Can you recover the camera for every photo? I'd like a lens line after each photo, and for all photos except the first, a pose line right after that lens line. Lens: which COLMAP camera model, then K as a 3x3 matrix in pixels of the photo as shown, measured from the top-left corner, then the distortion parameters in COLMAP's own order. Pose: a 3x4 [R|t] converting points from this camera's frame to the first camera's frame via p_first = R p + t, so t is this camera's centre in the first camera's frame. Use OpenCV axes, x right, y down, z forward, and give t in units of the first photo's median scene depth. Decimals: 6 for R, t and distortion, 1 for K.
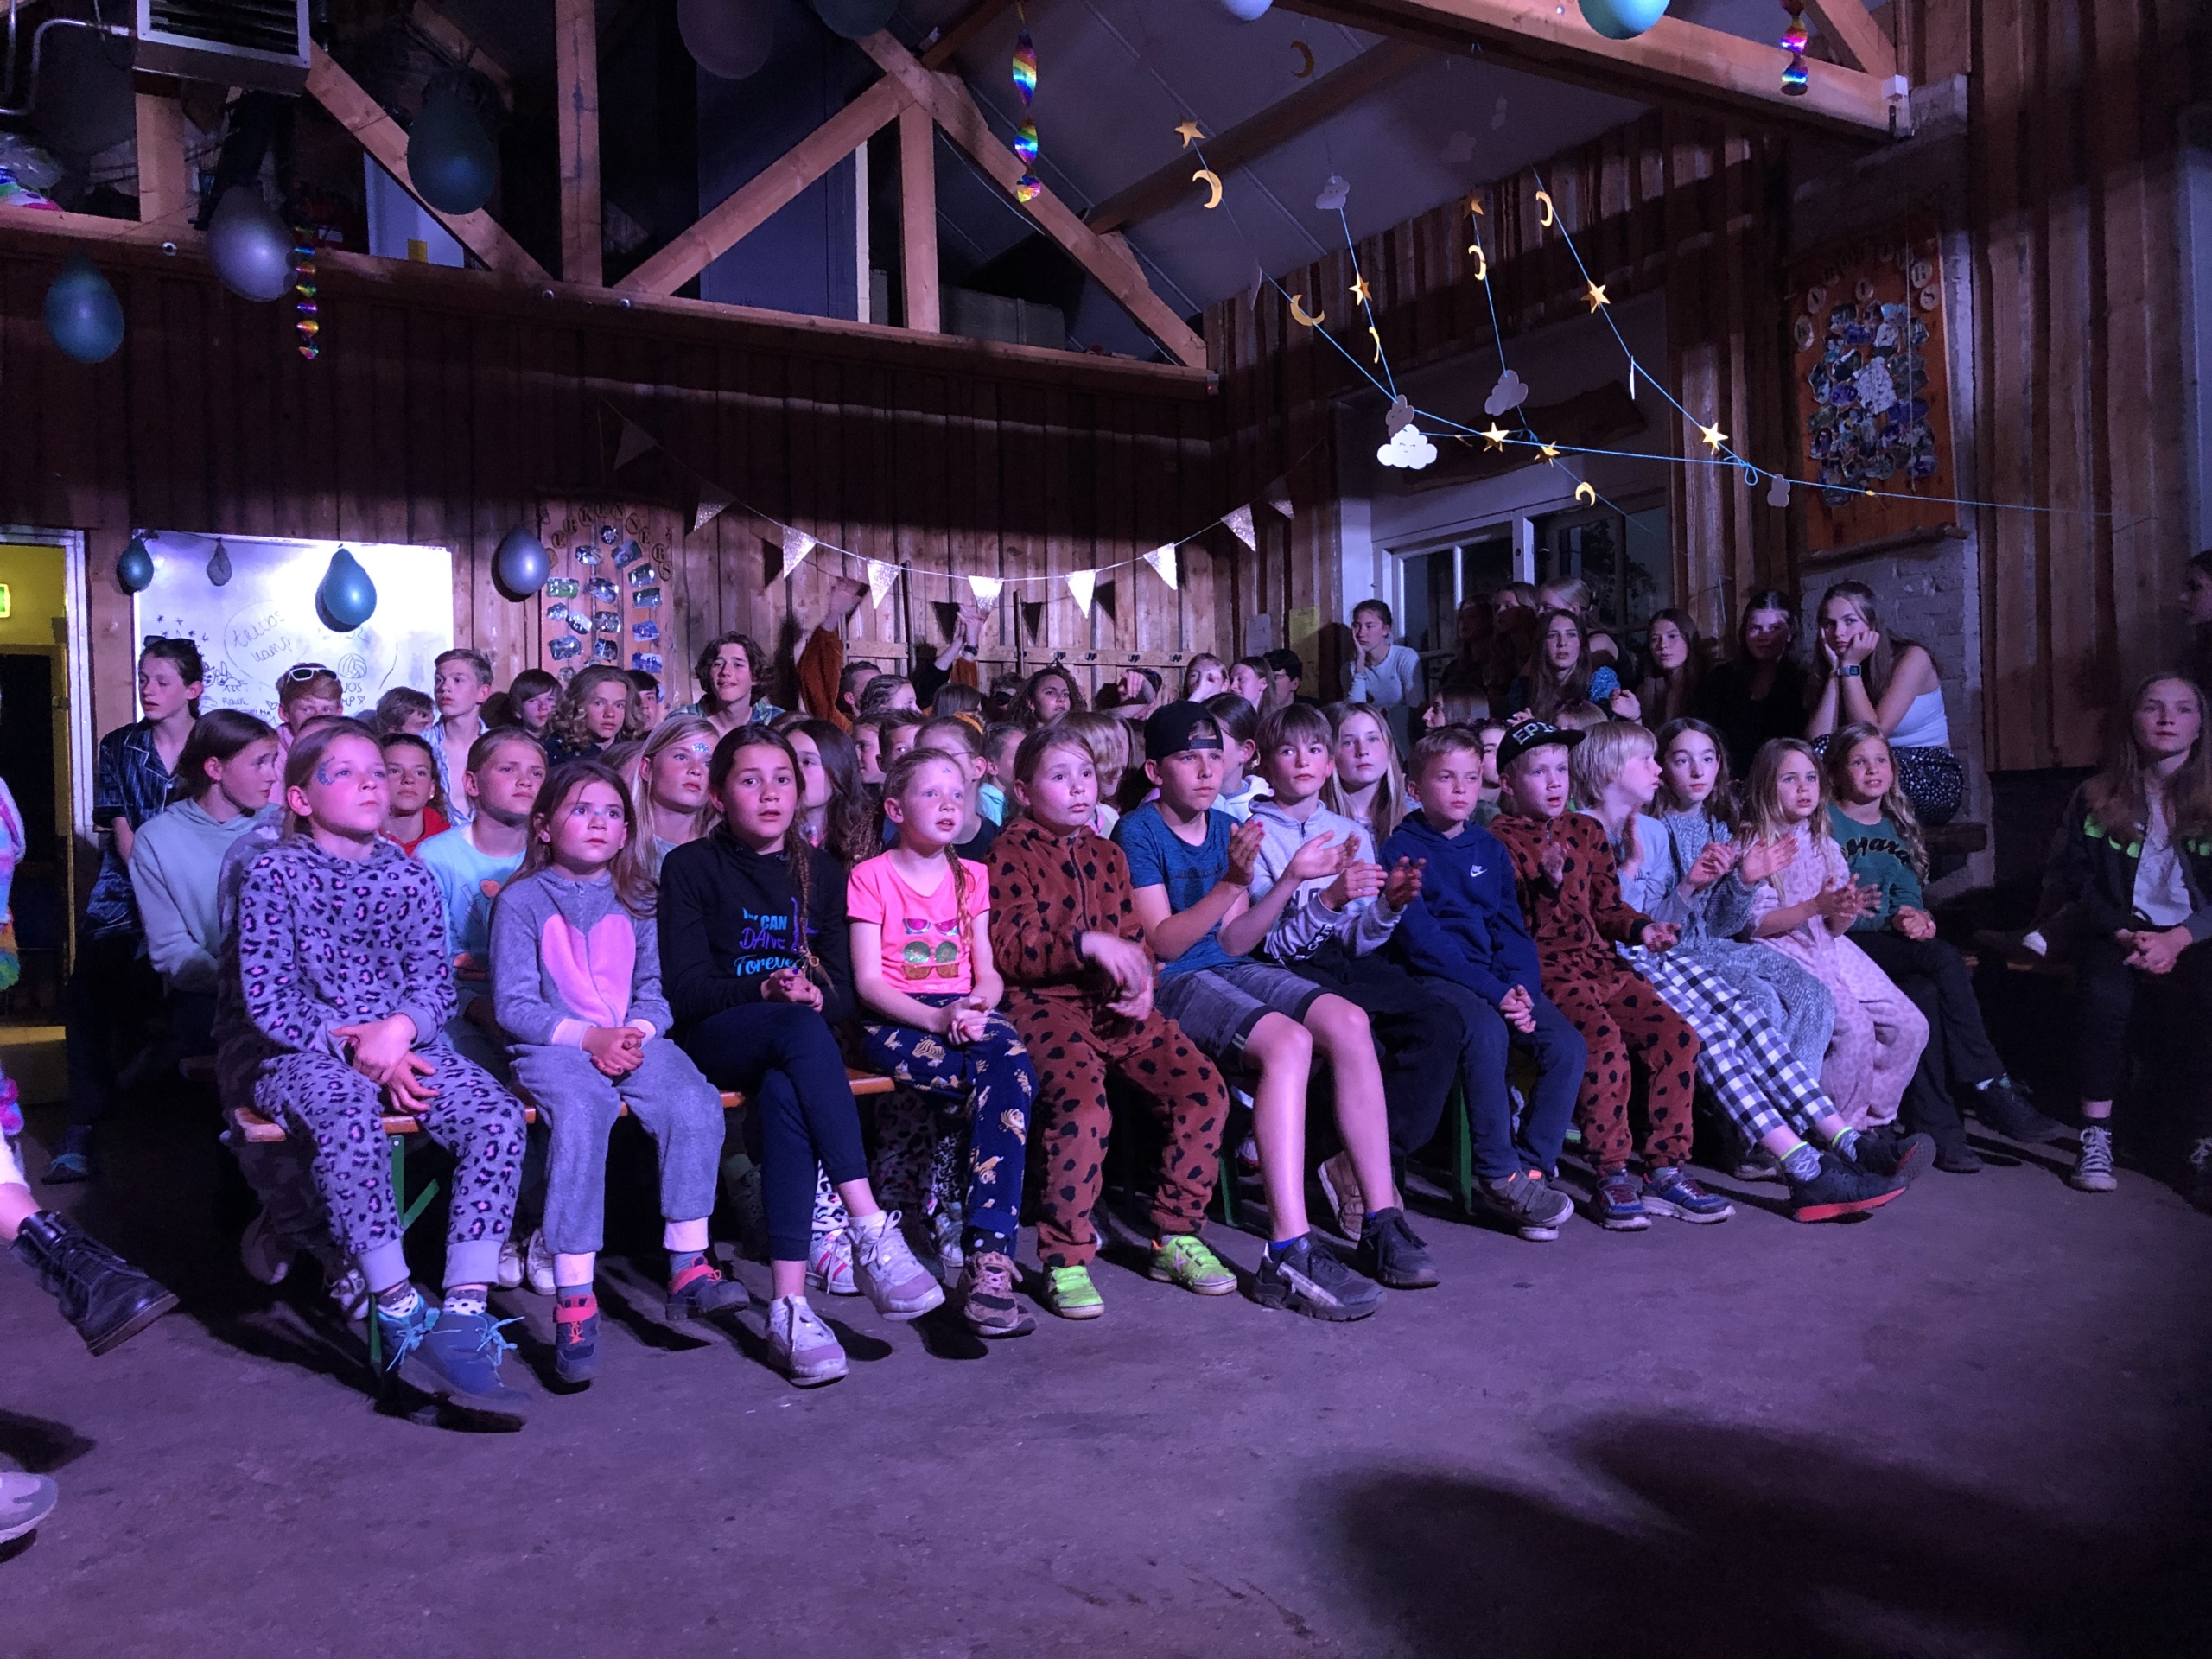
lens RADIAL K [[1806.4, 0, 1087.1], [0, 1806.4, 849.4], [0, 0, 1]] dist [-0.024498, 0.031977]
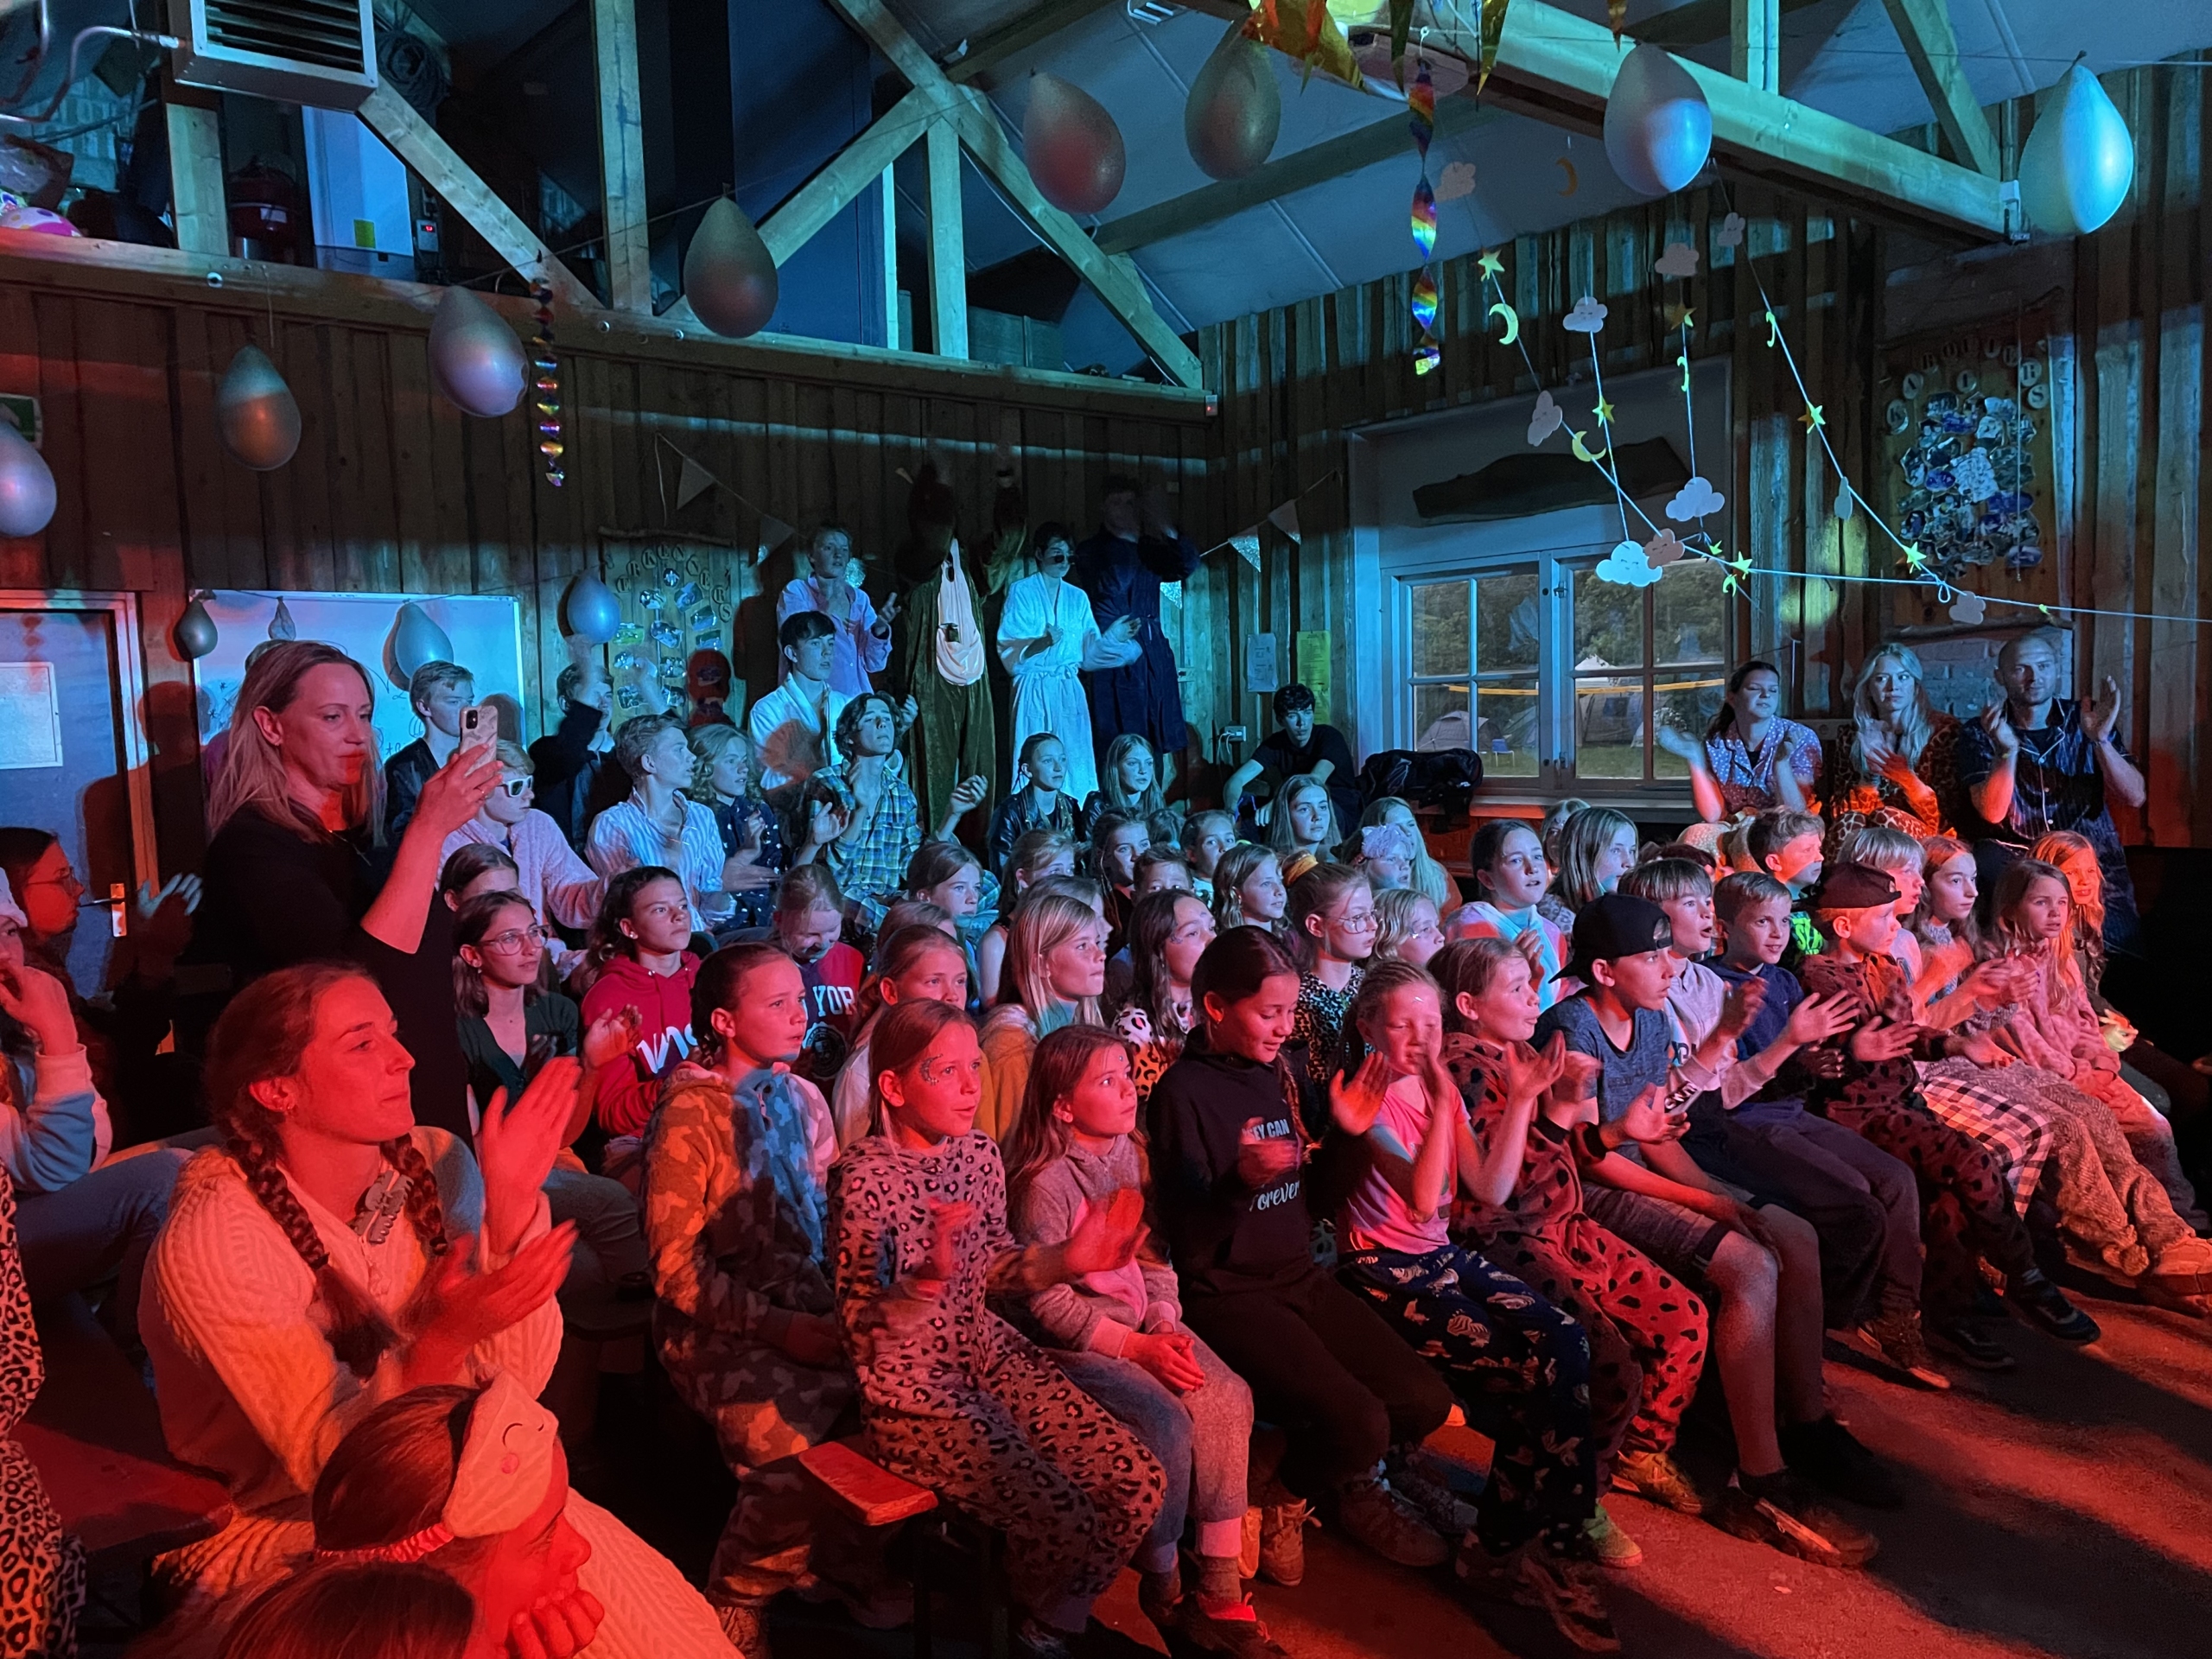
lens RADIAL K [[1647.4, 0, 989.2], [0, 1647.4, 802.6], [0, 0, 1]] dist [0.040262, -0.057658]
pose [[0.990804, -0.017041, 0.134226, -0.228694], [0.008728, 0.998021, 0.062280, -0.113026], [-0.135021, -0.060536, 0.988992, 0.091168]]
